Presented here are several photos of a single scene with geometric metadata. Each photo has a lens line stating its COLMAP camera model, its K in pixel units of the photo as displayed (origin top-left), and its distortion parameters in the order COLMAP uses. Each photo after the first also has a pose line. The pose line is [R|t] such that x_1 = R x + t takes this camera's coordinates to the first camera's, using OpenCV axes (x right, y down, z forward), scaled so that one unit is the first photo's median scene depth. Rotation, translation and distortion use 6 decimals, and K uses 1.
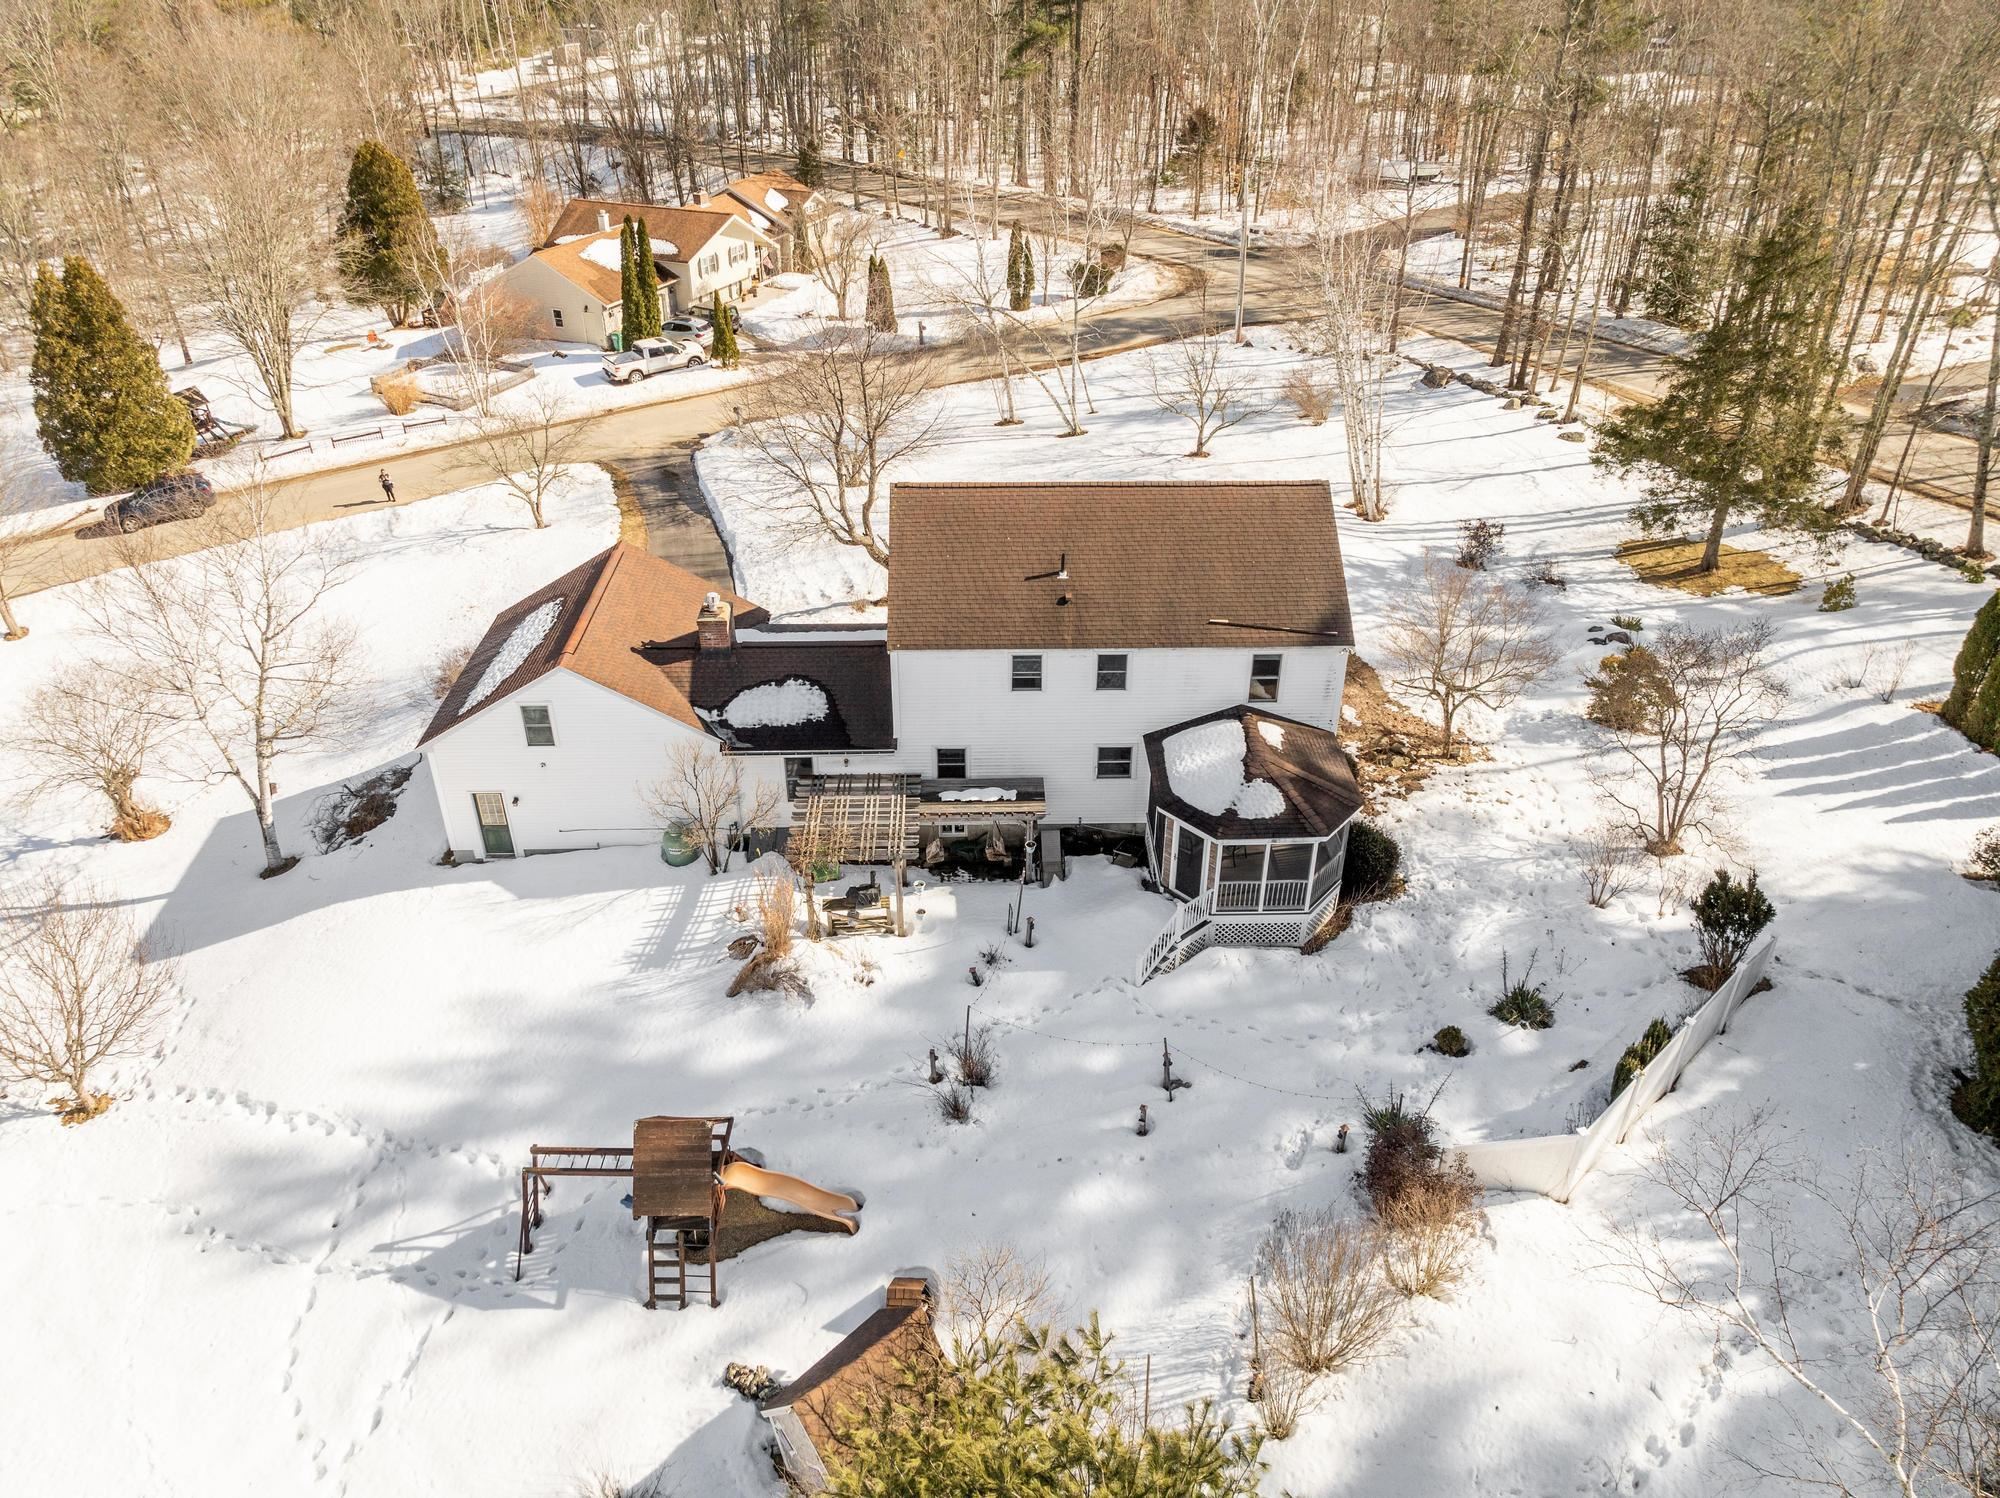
lens RADIAL K [[1393.1, 0, 1000.0], [0, 1393.1, 749.0], [0, 0, 1]] dist [-0.031861, -0.005925]
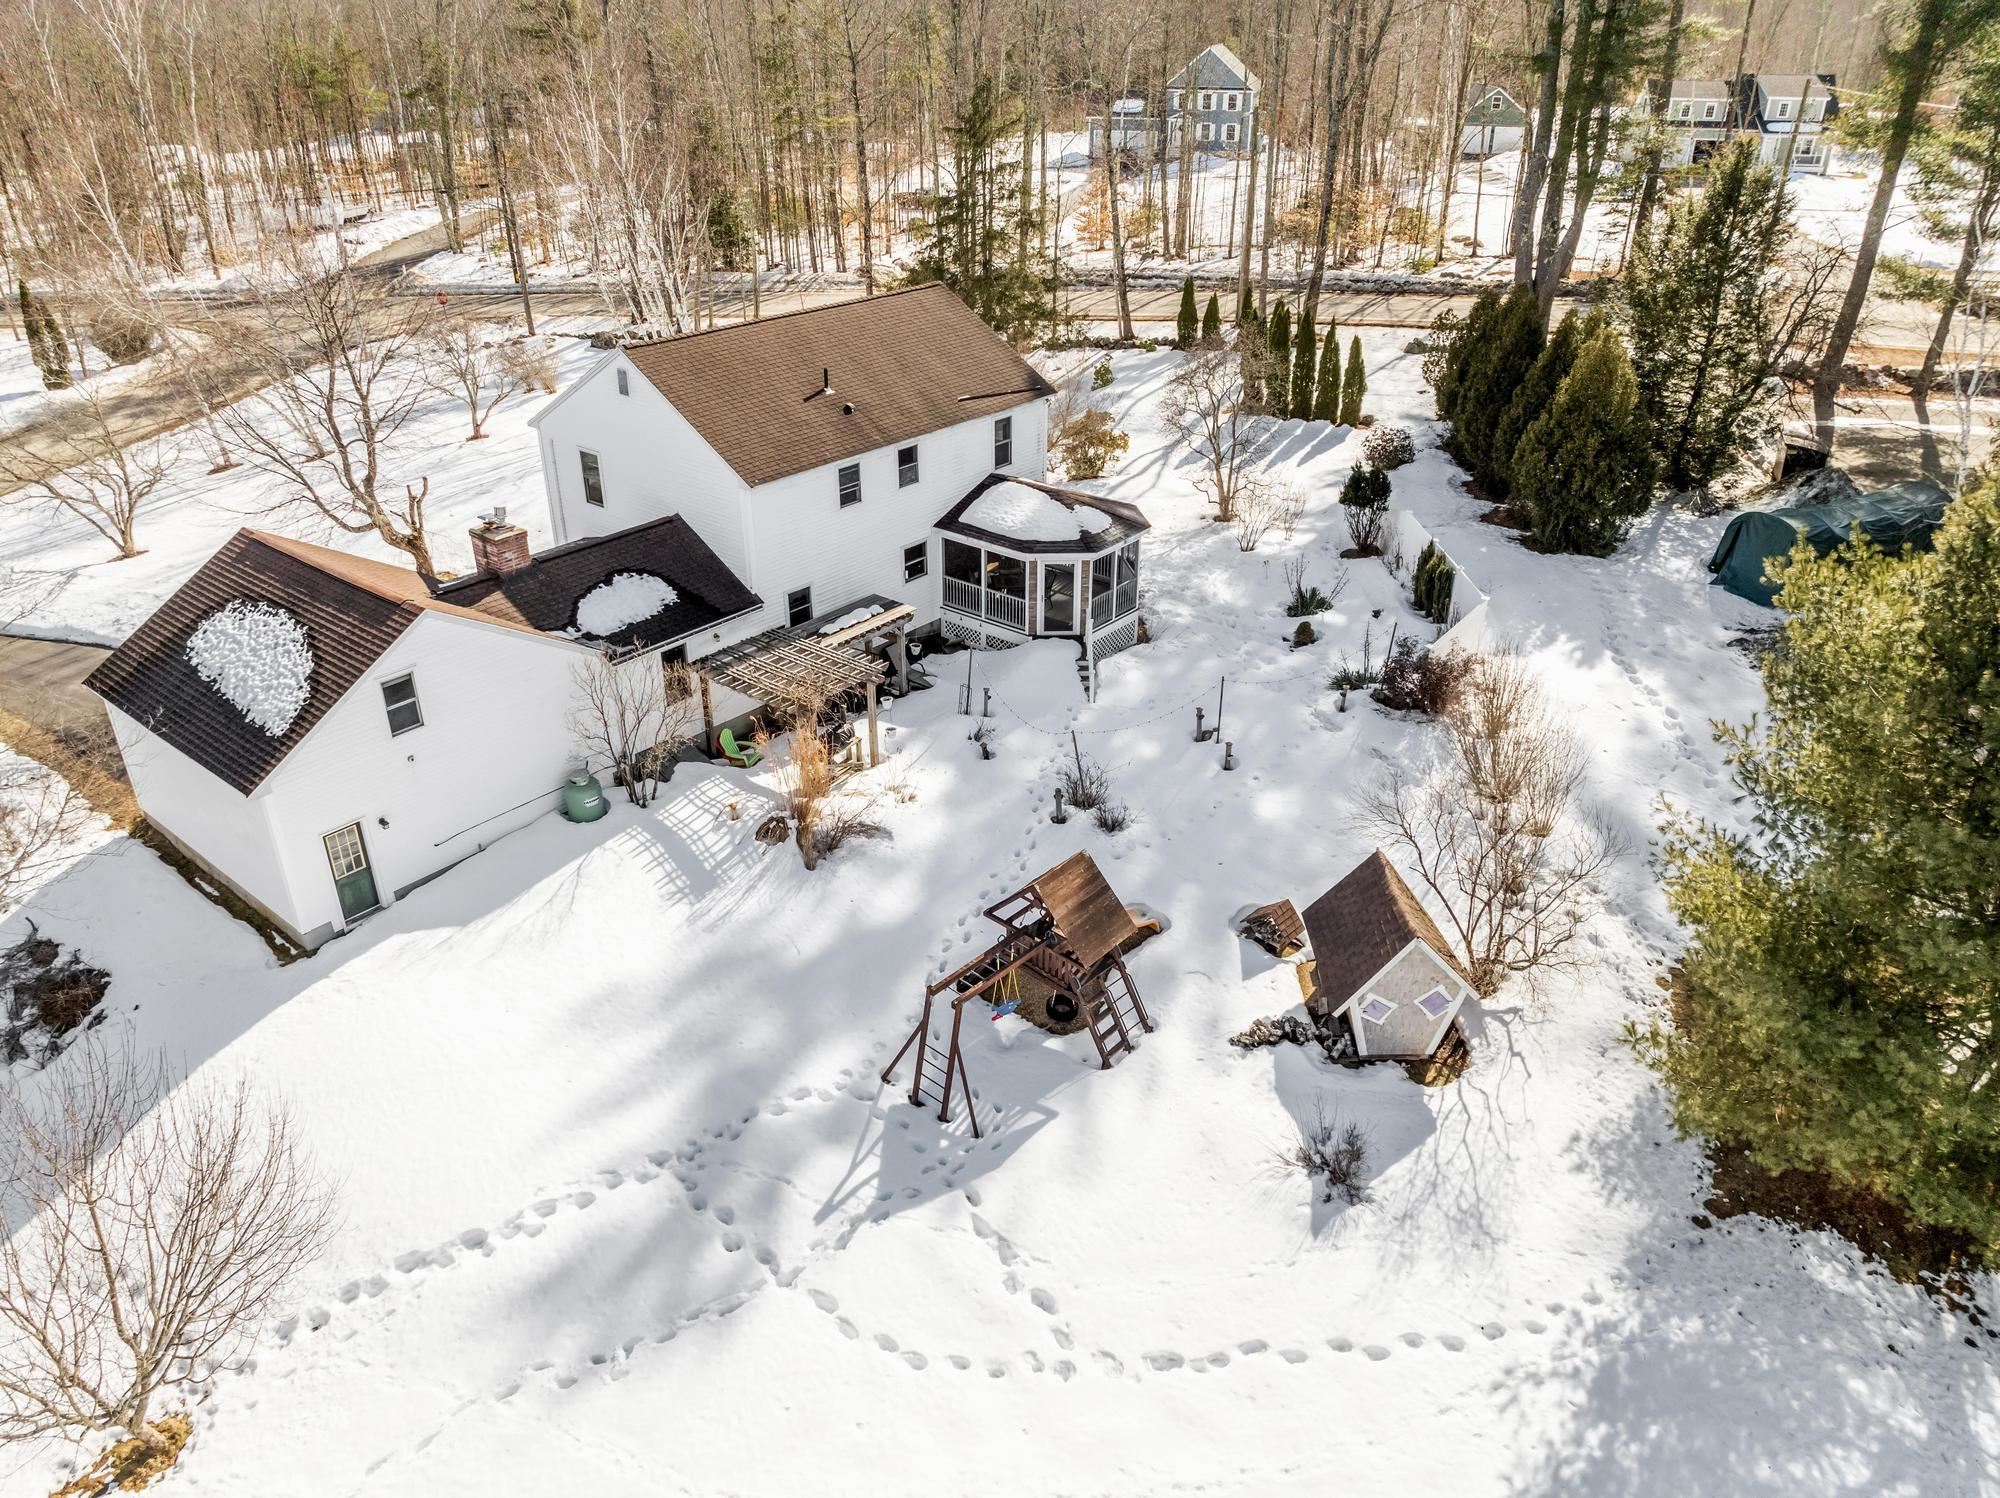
lens RADIAL K [[1393.1, 0, 1000.0], [0, 1393.1, 749.0], [0, 0, 1]] dist [-0.031861, -0.005925]
pose [[0.657806, -0.357559, 0.662905, -0.621388], [0.399032, 0.911908, 0.095904, 0.063362], [-0.638800, 0.201434, 0.742536, 0.222353]]
